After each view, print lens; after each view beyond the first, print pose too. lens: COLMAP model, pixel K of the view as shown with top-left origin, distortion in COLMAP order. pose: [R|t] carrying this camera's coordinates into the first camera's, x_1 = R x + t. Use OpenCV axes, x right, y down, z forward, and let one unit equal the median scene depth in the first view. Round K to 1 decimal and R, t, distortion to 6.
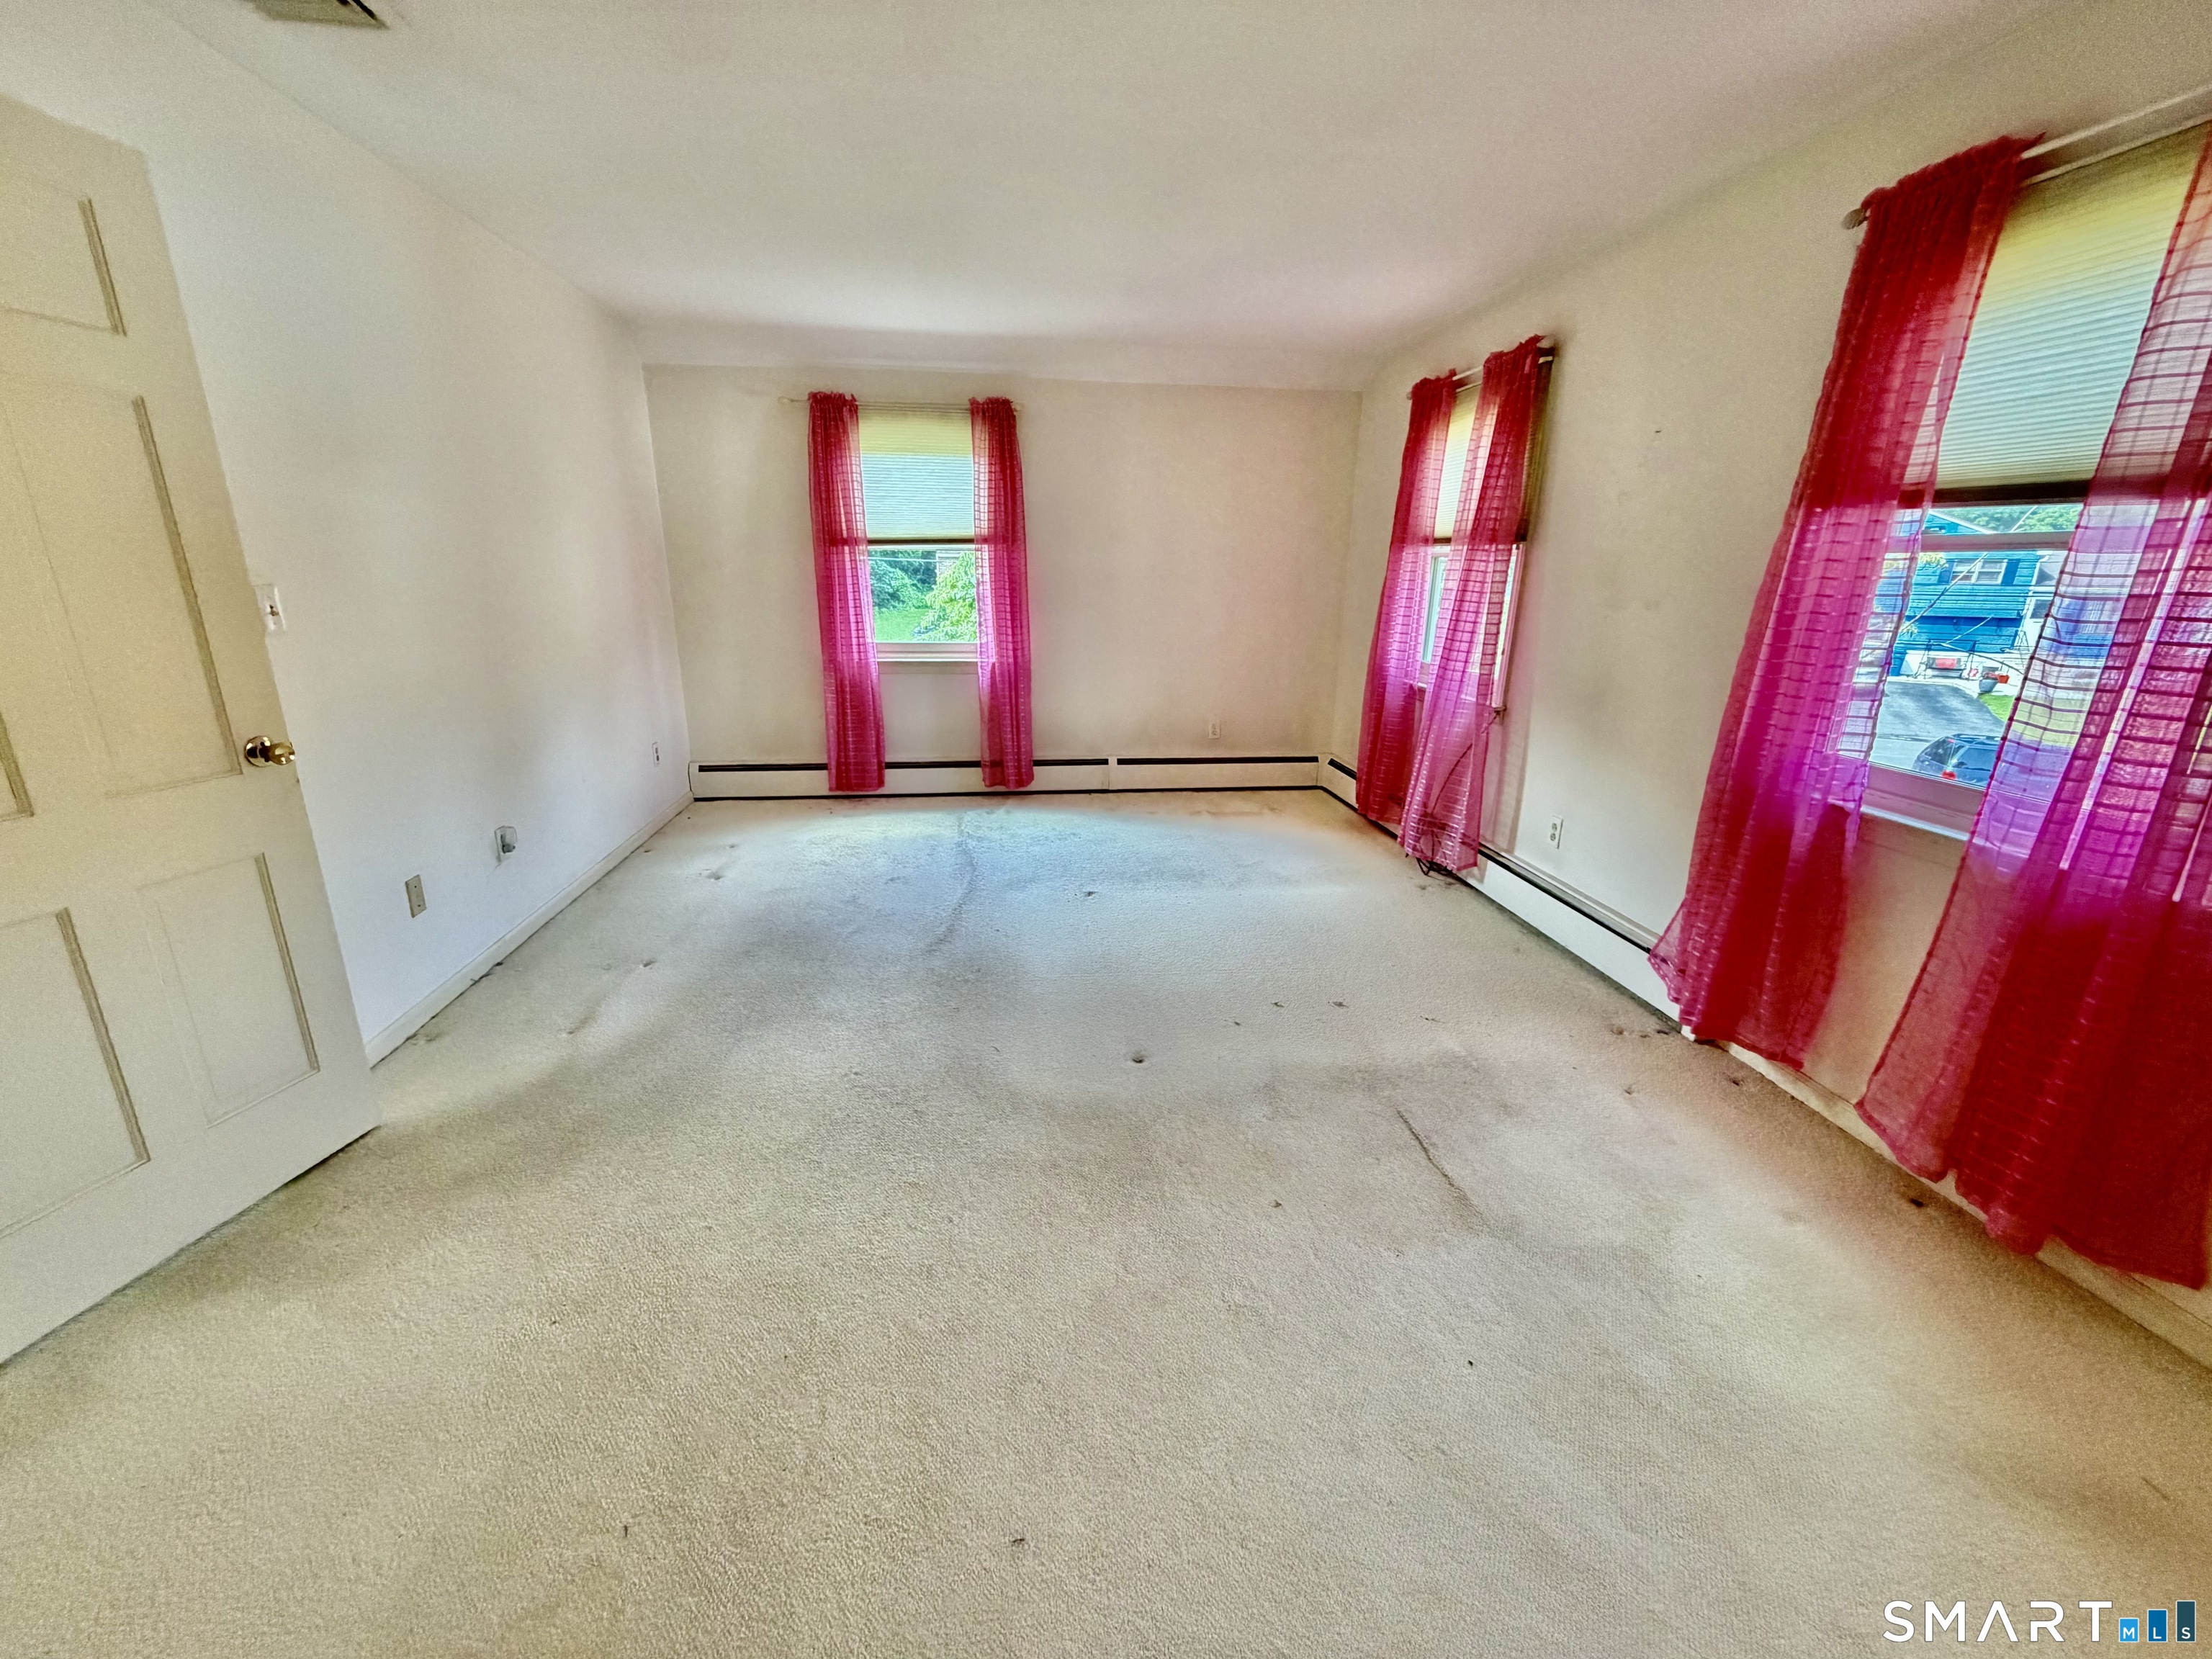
lens RADIAL K [[878.1, 0, 1104.4], [0, 878.1, 825.3], [0, 0, 1]] dist [0.000193, 0.000485]
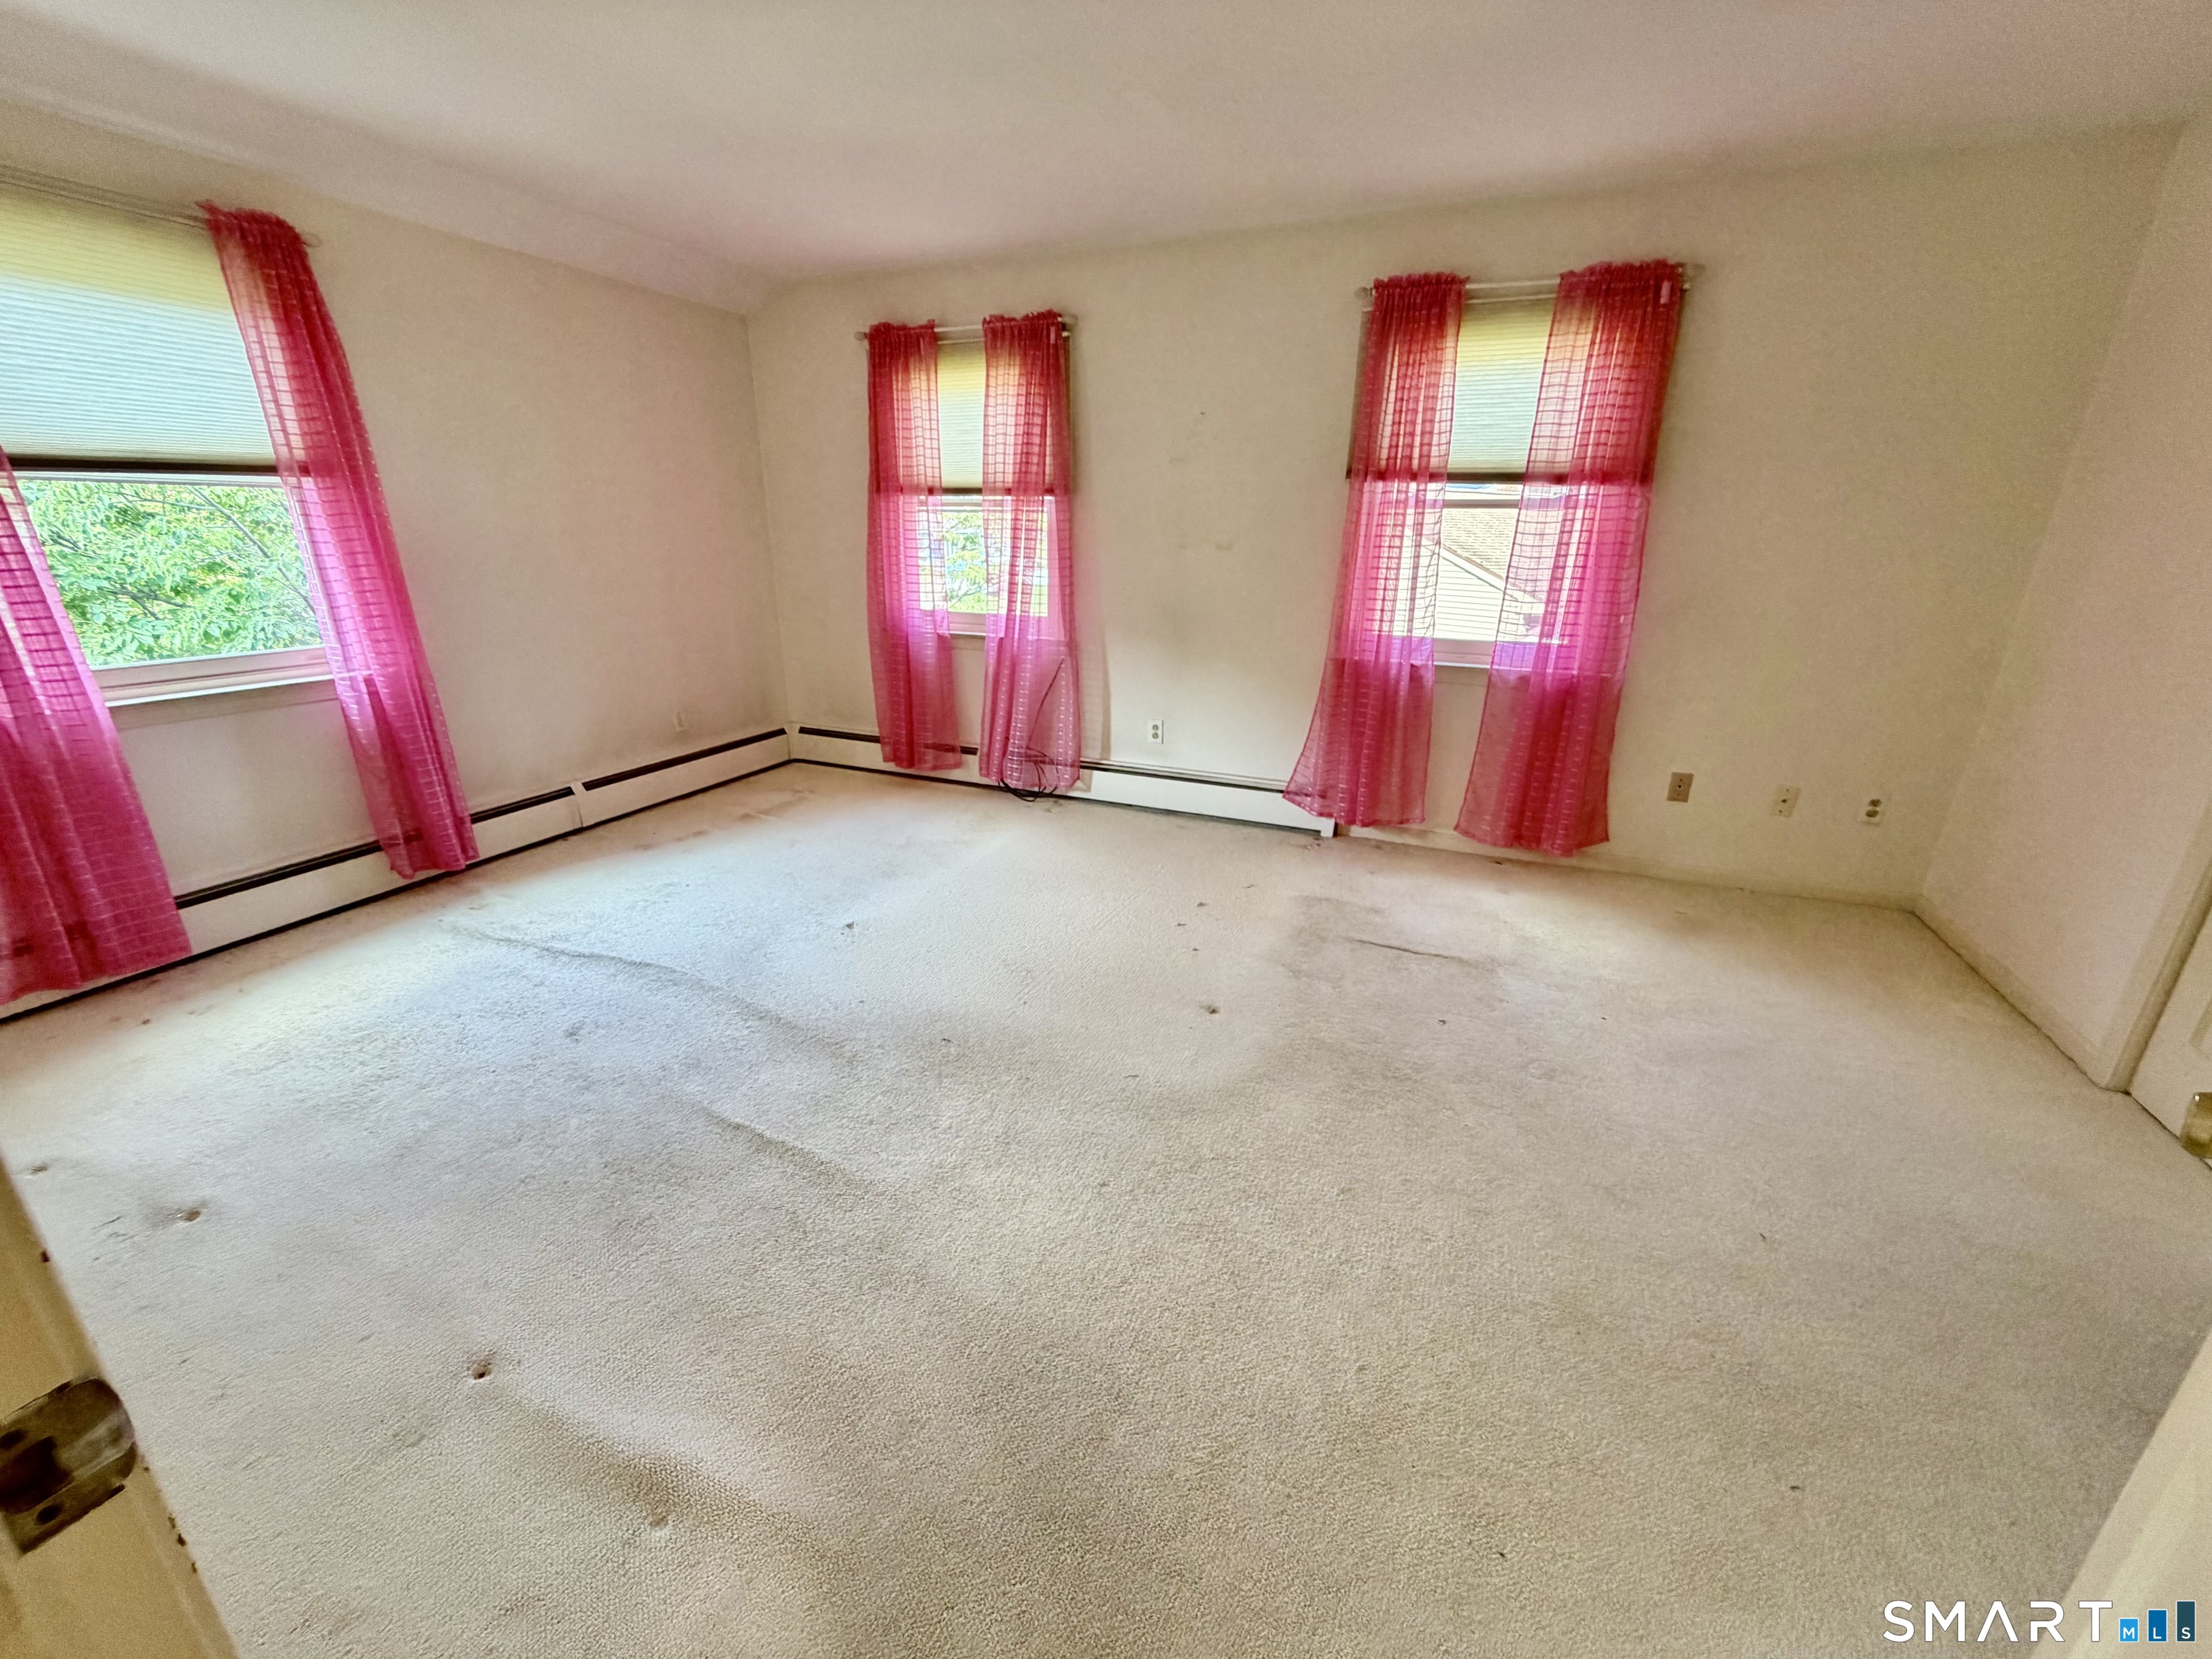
lens RADIAL K [[878.1, 0, 1106.5], [0, 878.1, 823.7], [0, 0, 1]] dist [0.000193, 0.000485]
pose [[0.507382, -0.285683, 0.812988, -0.523337], [0.241639, 0.952763, 0.183994, -0.103809], [-0.827148, 0.103094, 0.552446, 0.342264]]
